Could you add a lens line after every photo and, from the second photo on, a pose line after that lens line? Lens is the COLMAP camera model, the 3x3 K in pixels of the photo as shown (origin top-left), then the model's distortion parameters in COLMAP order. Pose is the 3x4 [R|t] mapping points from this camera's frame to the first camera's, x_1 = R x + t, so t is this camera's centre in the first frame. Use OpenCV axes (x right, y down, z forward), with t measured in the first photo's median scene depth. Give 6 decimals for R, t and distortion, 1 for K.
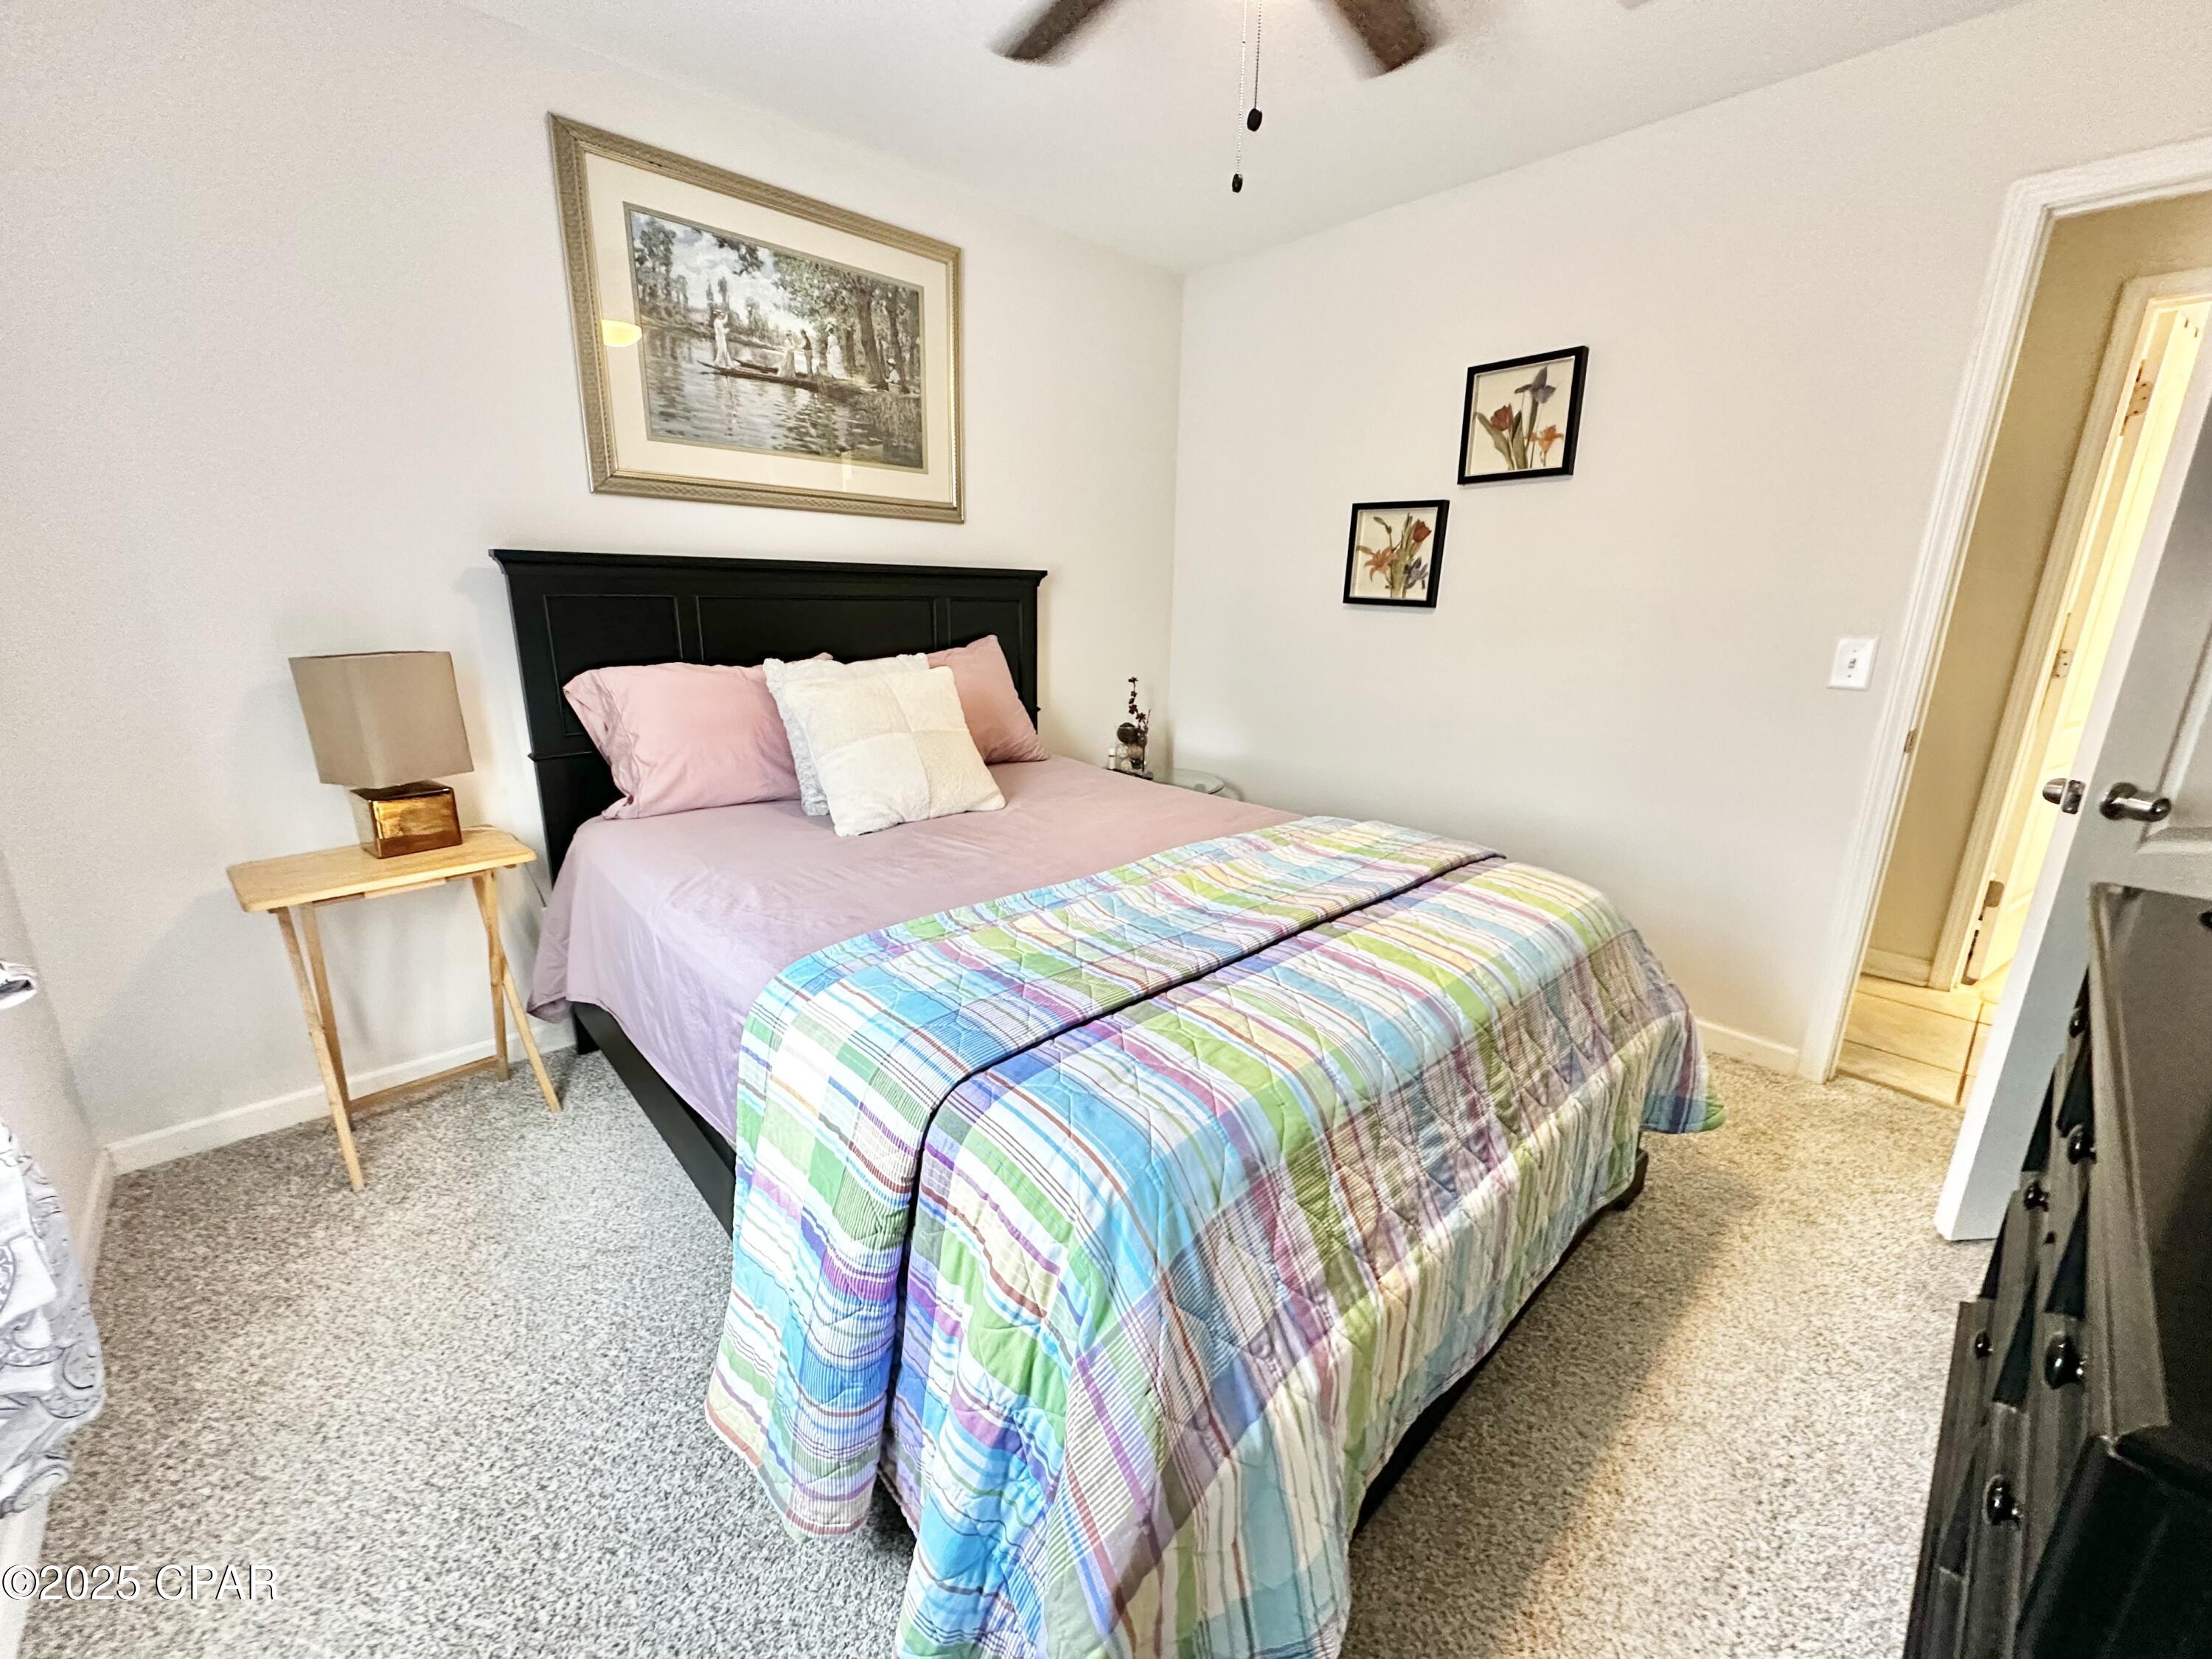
lens RADIAL K [[885.8, 0, 1104.1], [0, 885.8, 829.7], [0, 0, 1]] dist [-0.001895, 0.000520]
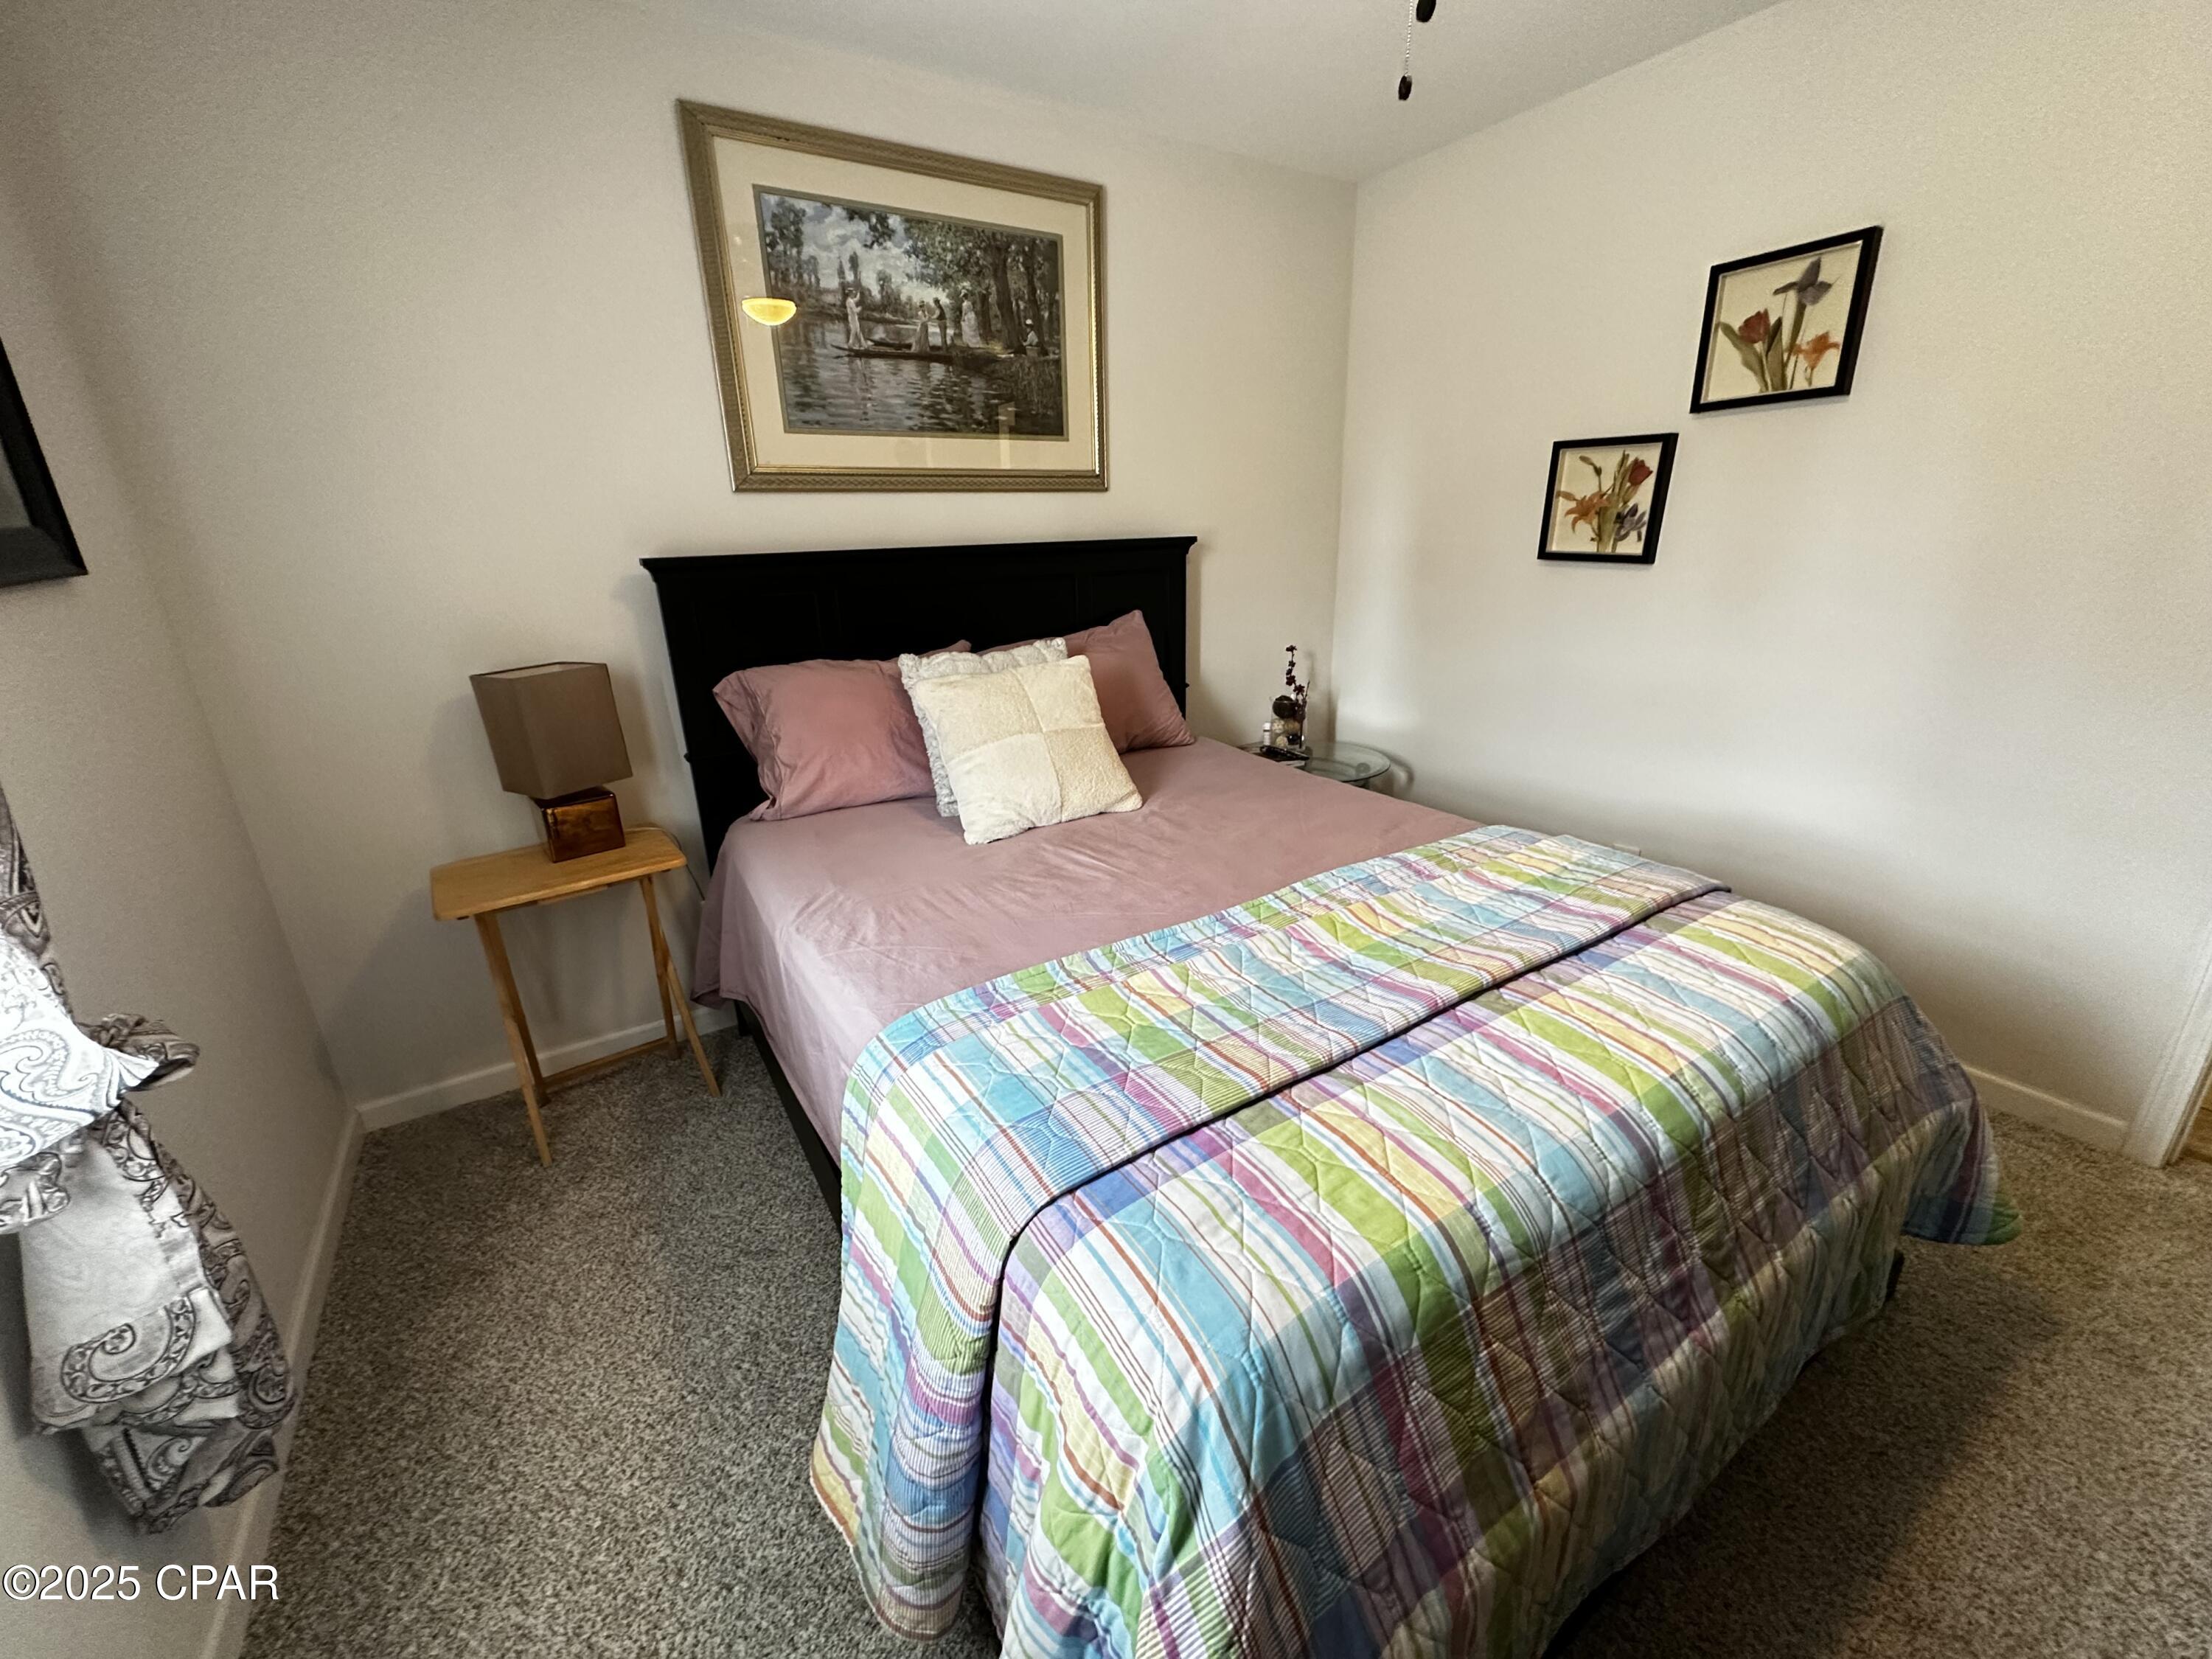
lens RADIAL K [[885.8, 0, 1104.3], [0, 885.8, 829.3], [0, 0, 1]] dist [-0.001895, 0.000520]
pose [[0.982186, 0.016793, -0.187158, 0.026003], [-0.003359, 0.997409, 0.071863, -0.070800], [0.187879, -0.069954, 0.979698, 0.068303]]
